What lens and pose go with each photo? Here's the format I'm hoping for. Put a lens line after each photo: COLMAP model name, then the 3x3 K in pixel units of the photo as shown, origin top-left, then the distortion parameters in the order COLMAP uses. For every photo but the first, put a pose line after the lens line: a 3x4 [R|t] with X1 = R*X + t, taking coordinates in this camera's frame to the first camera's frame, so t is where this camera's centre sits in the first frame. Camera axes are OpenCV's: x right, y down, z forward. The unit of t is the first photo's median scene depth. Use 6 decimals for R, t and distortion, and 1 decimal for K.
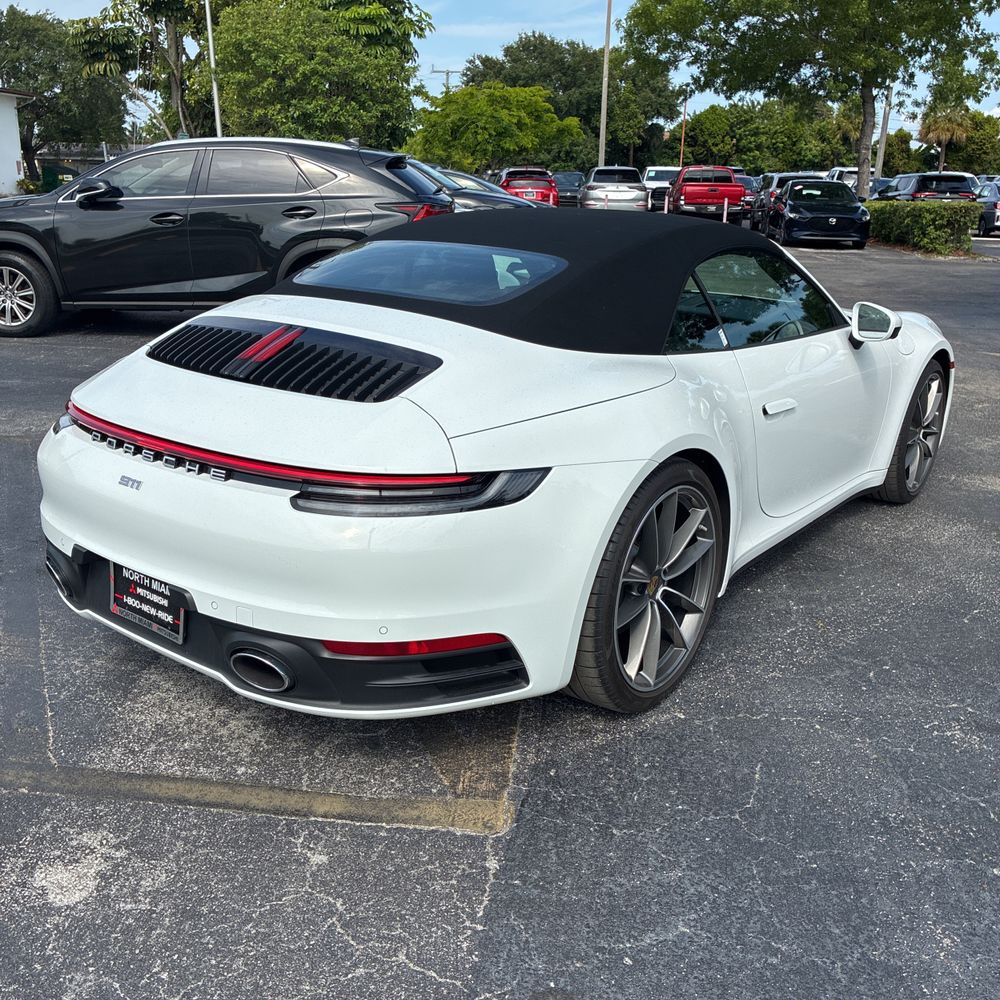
lens RADIAL K [[1016.3, 0, 499.1], [0, 1016.3, 494.4], [0, 0, 1]] dist [0.011818, 0.000000]
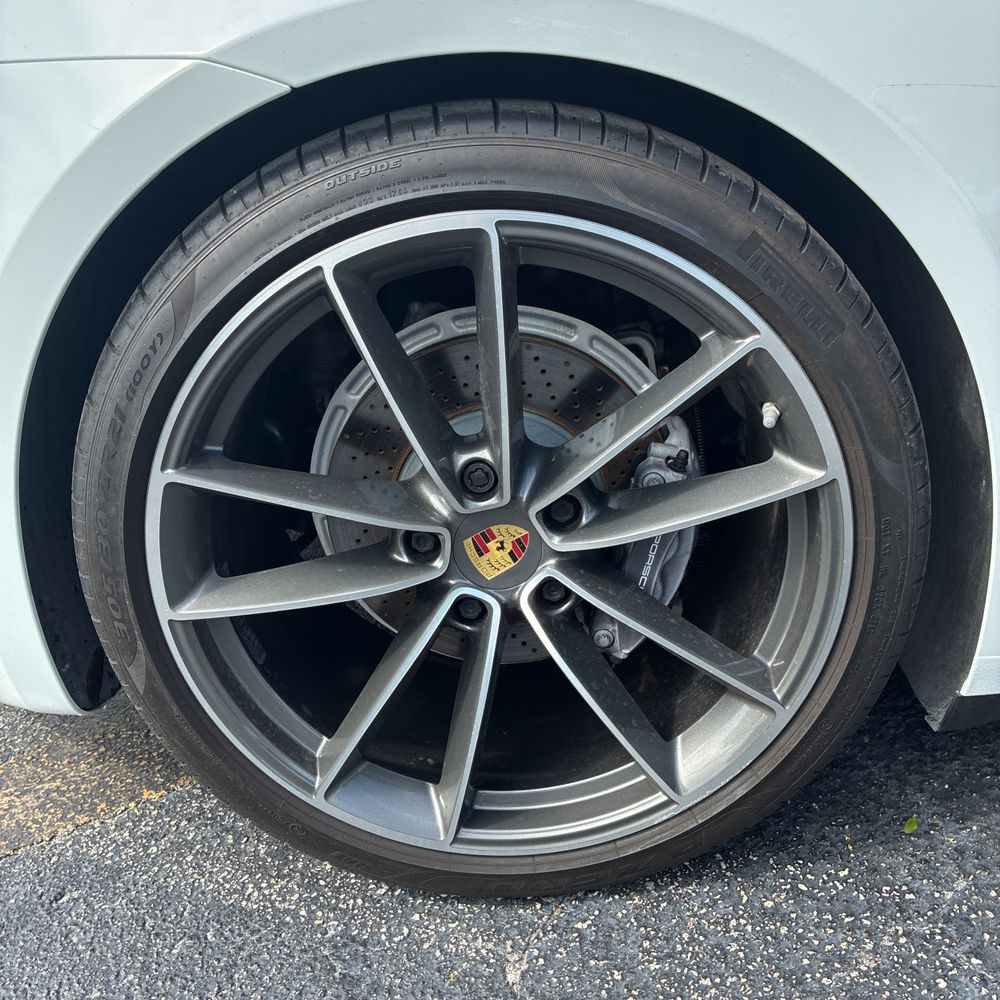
lens RADIAL K [[1016.3, 0, 500.9], [0, 1016.3, 497.5], [0, 0, 1]] dist [0.011818, 0.000000]
pose [[0.578945, 0.248858, -0.776461, 0.053772], [-0.149094, 0.968540, 0.199252, 0.001544], [0.801619, 0.000410, 0.597835, 0.111980]]
